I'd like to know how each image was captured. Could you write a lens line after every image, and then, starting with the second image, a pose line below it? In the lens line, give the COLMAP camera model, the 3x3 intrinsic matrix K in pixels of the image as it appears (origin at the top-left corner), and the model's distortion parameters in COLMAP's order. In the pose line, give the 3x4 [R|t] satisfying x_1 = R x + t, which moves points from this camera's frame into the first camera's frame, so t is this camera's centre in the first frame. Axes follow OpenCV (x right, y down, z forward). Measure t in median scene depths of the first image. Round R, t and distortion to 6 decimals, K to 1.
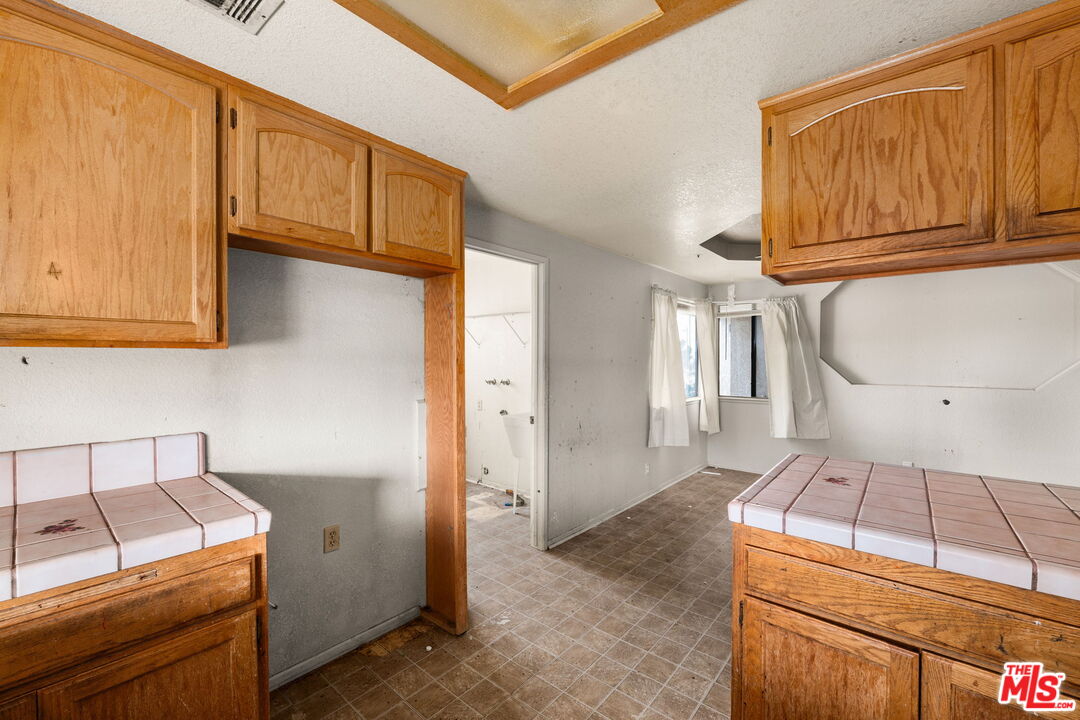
lens RADIAL K [[439.0, 0, 539.6], [0, 439.0, 362.4], [0, 0, 1]] dist [-0.014112, 0.000676]
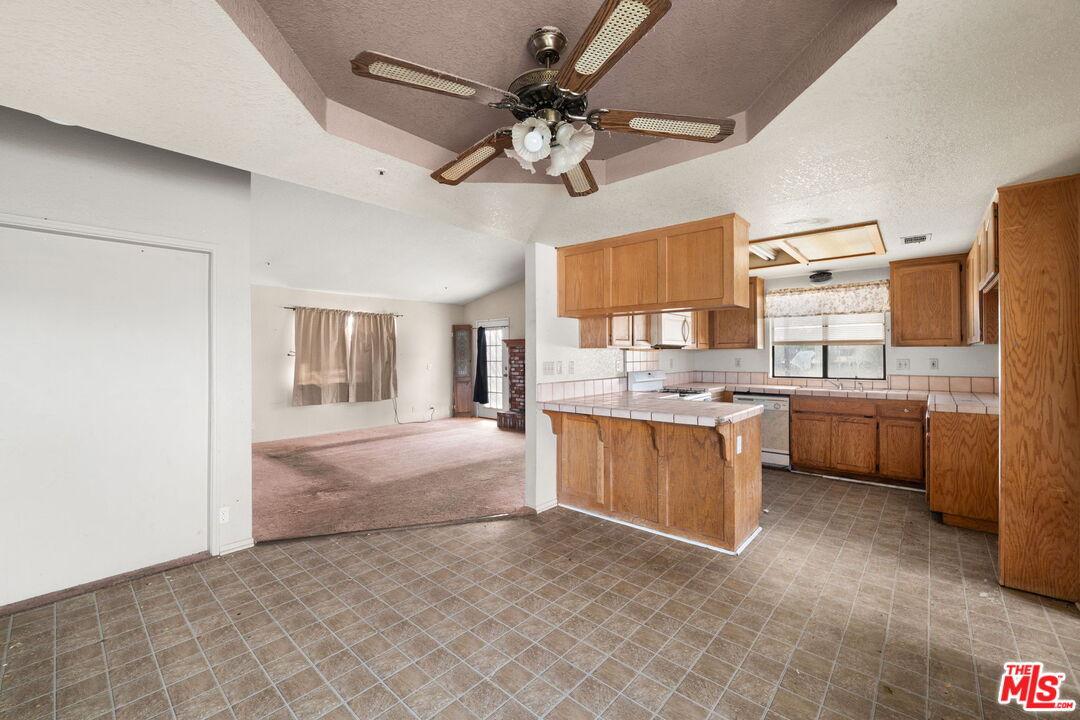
lens RADIAL K [[439.0, 0, 537.5], [0, 439.0, 352.4], [0, 0, 1]] dist [-0.014112, 0.000676]
pose [[-0.999706, 0.005858, 0.023517, 0.677131], [0.005926, 0.999978, 0.002821, -0.003873], [-0.023500, 0.002960, -0.999719, 1.437149]]
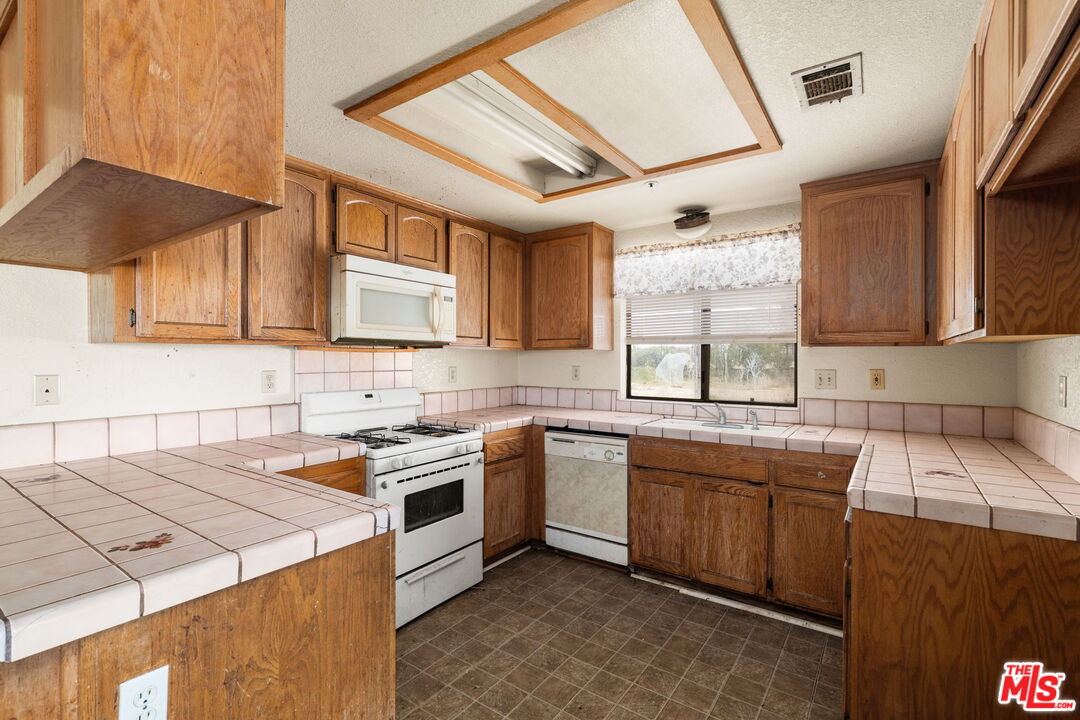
lens RADIAL K [[487.5, 0, 540.7], [0, 487.5, 358.6], [0, 0, 1]] dist [0.000637, -0.000337]
pose [[-0.996273, 0.000733, -0.086257, 0.090810], [-0.000182, 0.999944, 0.010606, 0.001201], [0.086260, 0.010582, -0.996216, 0.803225]]
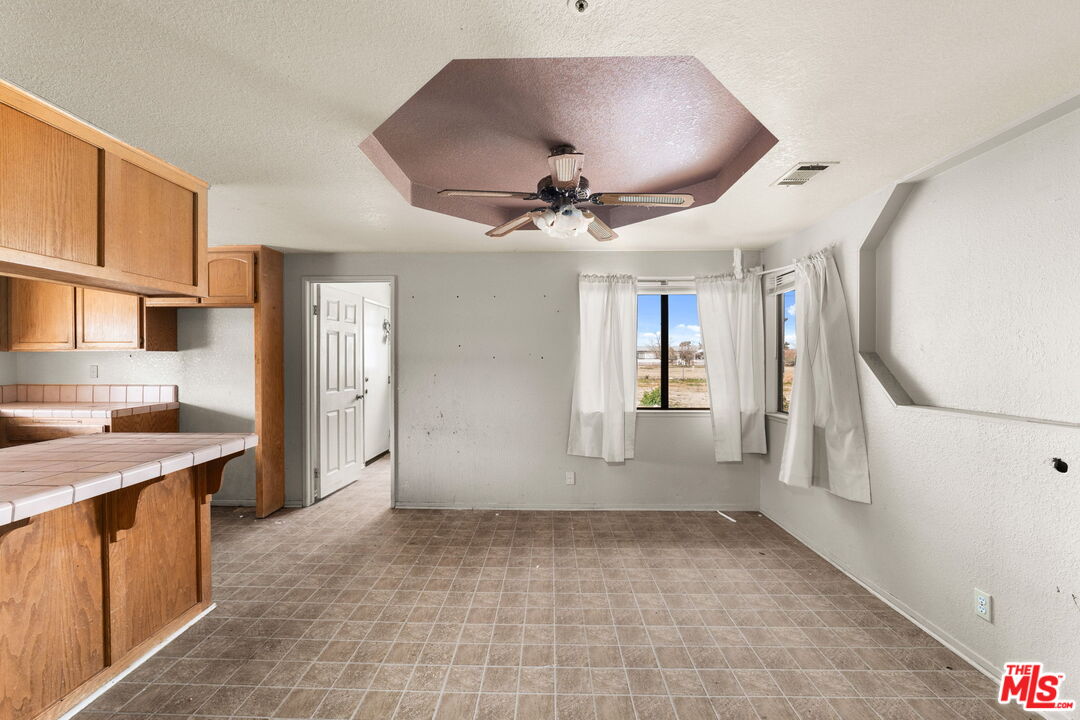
lens RADIAL K [[439.0, 0, 537.7], [0, 439.0, 359.4], [0, 0, 1]] dist [-0.014112, 0.000676]
pose [[0.631077, 0.005107, -0.775703, 1.187738], [-0.005321, 0.999983, 0.002255, -0.000519], [0.775702, 0.002704, 0.631094, 0.509103]]
